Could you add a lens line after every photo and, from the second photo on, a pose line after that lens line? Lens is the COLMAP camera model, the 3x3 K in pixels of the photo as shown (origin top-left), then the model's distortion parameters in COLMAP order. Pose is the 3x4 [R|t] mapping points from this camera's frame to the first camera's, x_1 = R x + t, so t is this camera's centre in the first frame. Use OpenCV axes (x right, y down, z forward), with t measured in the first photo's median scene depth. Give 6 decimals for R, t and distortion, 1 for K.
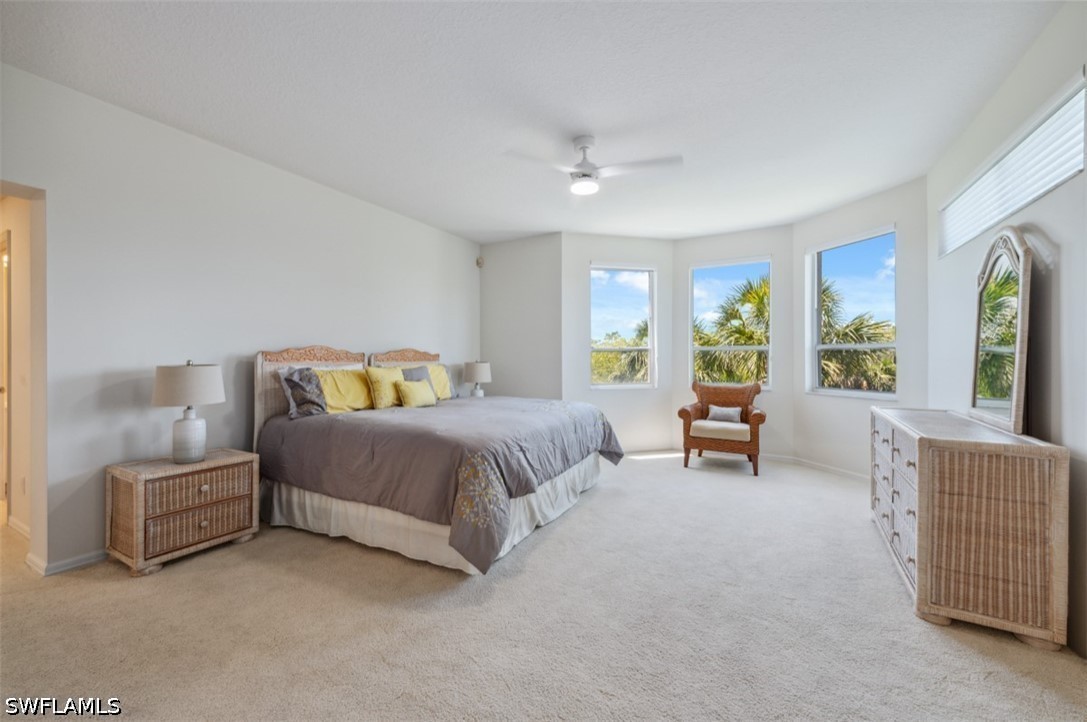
lens RADIAL K [[424.0, 0, 540.2], [0, 424.0, 364.2], [0, 0, 1]] dist [0.030631, -0.000035]
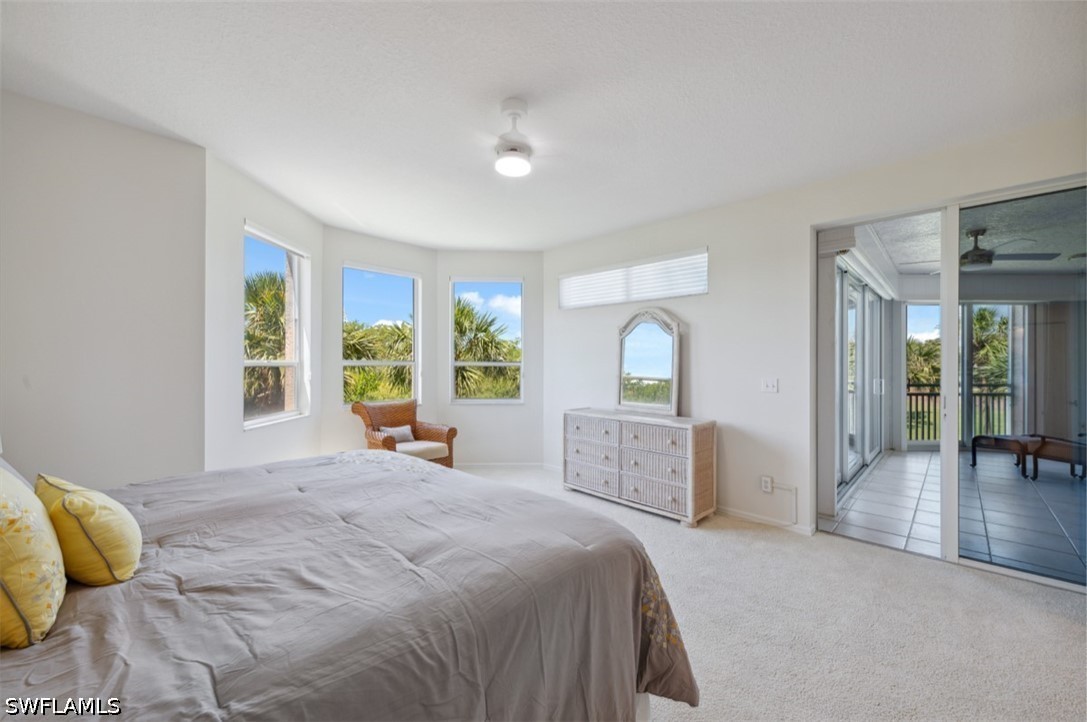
lens RADIAL K [[424.0, 0, 540.2], [0, 424.0, 364.2], [0, 0, 1]] dist [0.030631, -0.000035]
pose [[0.250910, -0.001395, 0.968009, -0.631615], [0.007505, 0.999972, -0.000504, -0.055518], [-0.967981, 0.007391, 0.250913, 0.762375]]
